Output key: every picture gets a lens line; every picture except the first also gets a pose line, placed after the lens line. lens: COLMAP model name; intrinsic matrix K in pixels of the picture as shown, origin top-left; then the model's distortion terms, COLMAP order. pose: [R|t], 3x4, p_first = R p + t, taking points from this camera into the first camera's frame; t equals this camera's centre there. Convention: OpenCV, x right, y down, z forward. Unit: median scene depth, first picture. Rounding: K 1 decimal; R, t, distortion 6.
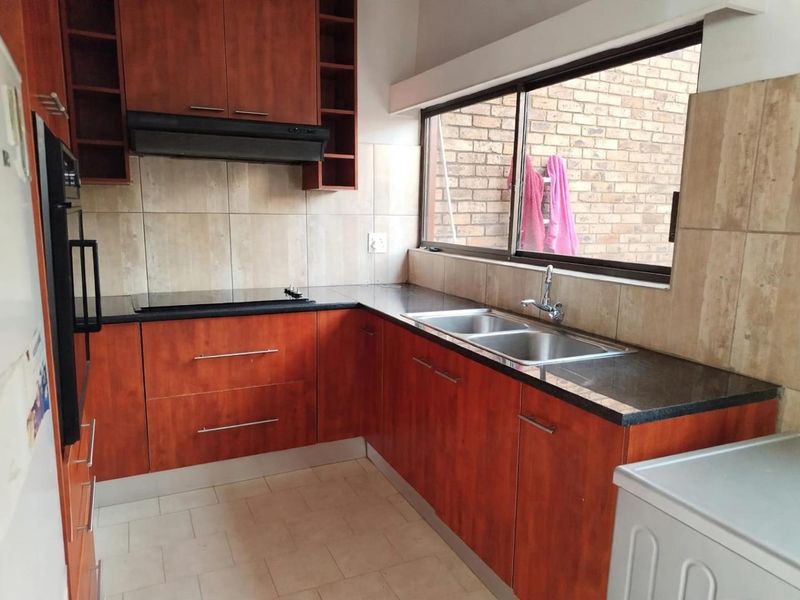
lens RADIAL K [[563.9, 0, 399.8], [0, 563.9, 298.6], [0, 0, 1]] dist [0.060588, -0.002353]
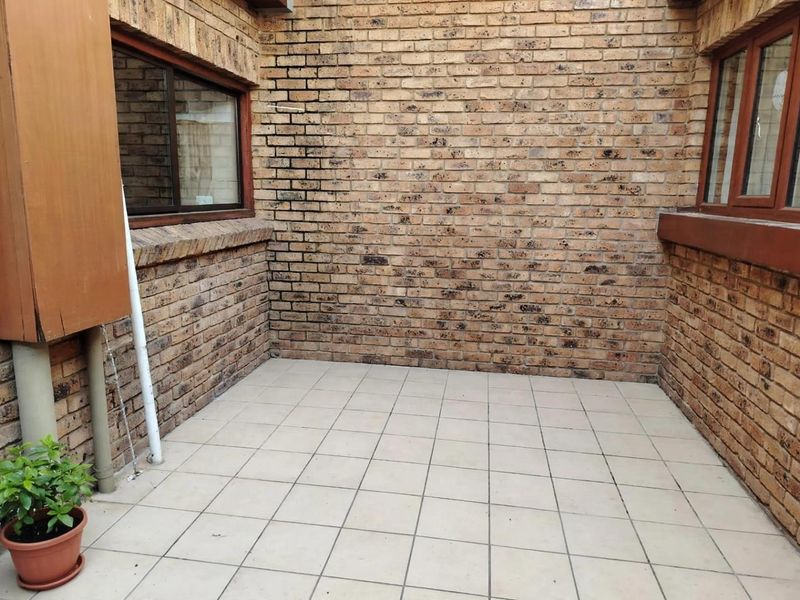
lens RADIAL K [[563.9, 0, 399.7], [0, 563.9, 300.3], [0, 0, 1]] dist [0.060588, -0.002353]
pose [[0.813702, 0.102726, -0.572133, 1.091659], [-0.095495, 0.994512, 0.042748, 0.016027], [0.573385, 0.019851, 0.819046, 0.251437]]
